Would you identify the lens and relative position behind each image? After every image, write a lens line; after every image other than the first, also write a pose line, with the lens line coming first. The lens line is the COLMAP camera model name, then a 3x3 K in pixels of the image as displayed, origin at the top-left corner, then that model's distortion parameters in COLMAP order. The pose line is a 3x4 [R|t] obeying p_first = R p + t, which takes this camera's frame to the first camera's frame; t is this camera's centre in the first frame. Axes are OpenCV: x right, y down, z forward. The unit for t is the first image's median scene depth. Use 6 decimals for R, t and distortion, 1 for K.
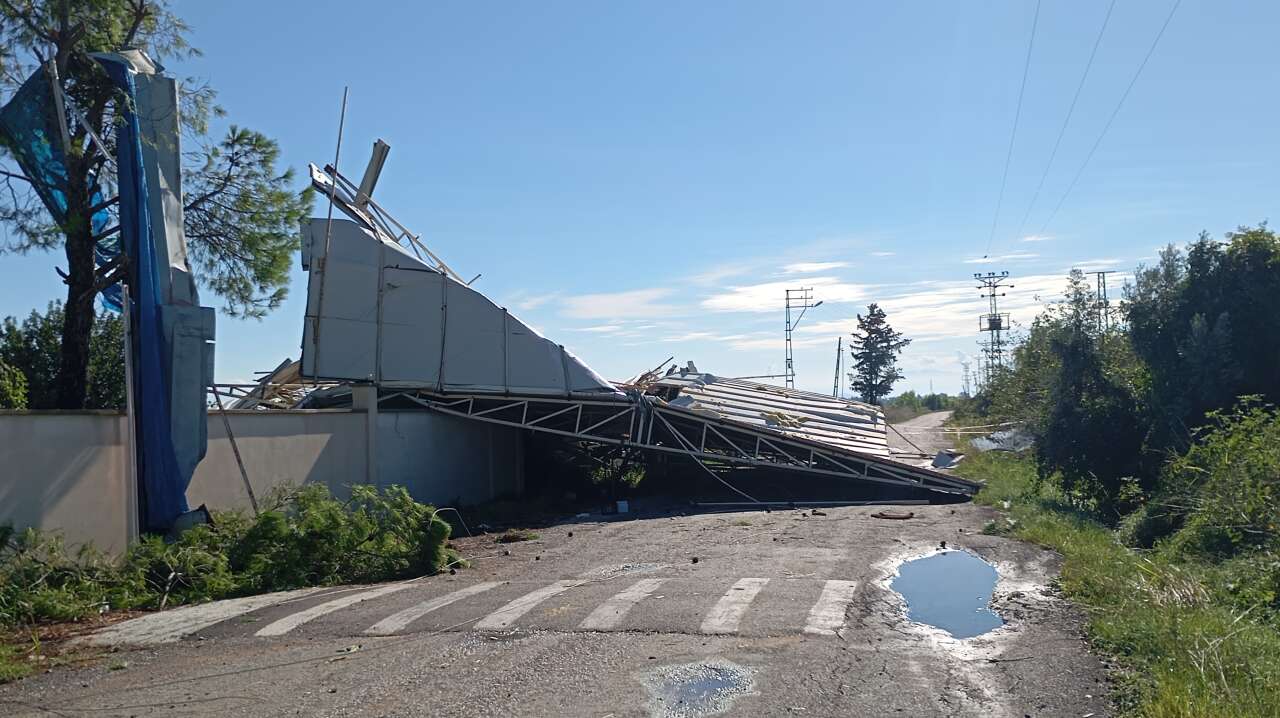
lens RADIAL K [[1278.2, 0, 640.3], [0, 1278.2, 356.3], [0, 0, 1]] dist [0.146170, 0.000000]
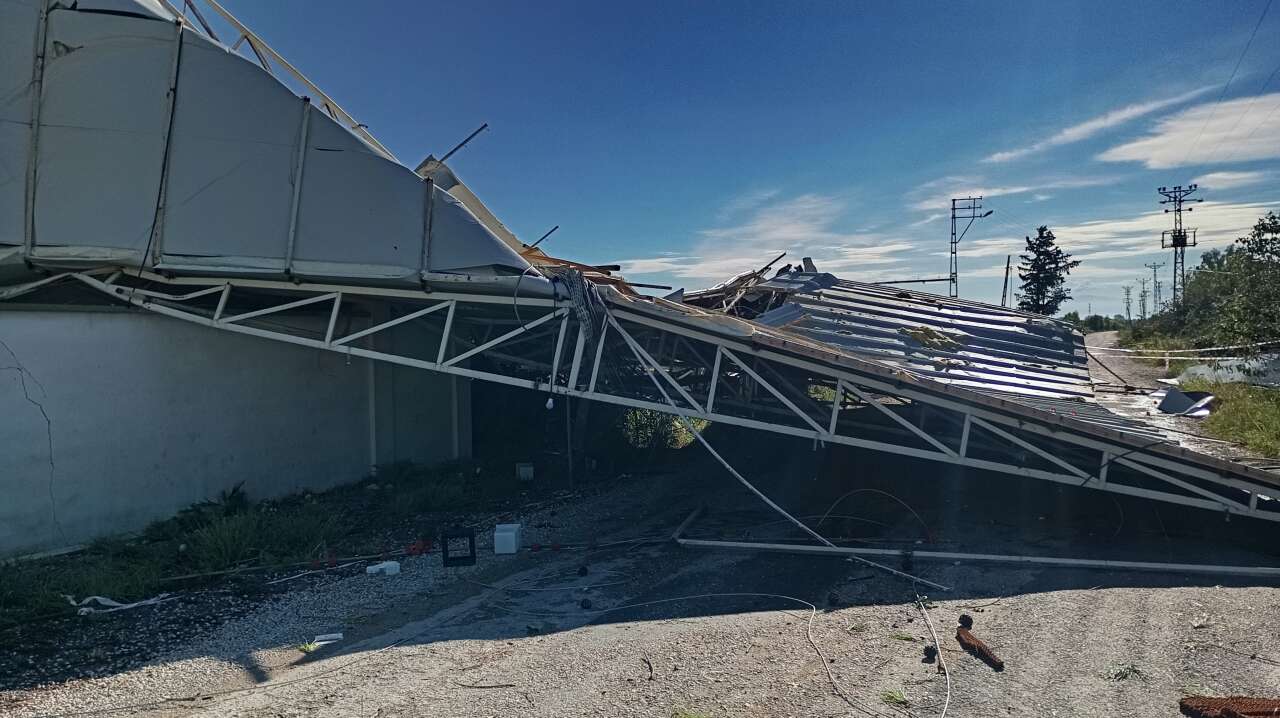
lens RADIAL K [[1073.2, 0, 638.4], [0, 1073.2, 362.1], [0, 0, 1]] dist [0.029000, -0.003878]
pose [[0.985080, 0.019635, -0.170973, 0.019152], [-0.006674, 0.997081, 0.076055, 0.006550], [0.171967, -0.073780, 0.982336, 0.139803]]
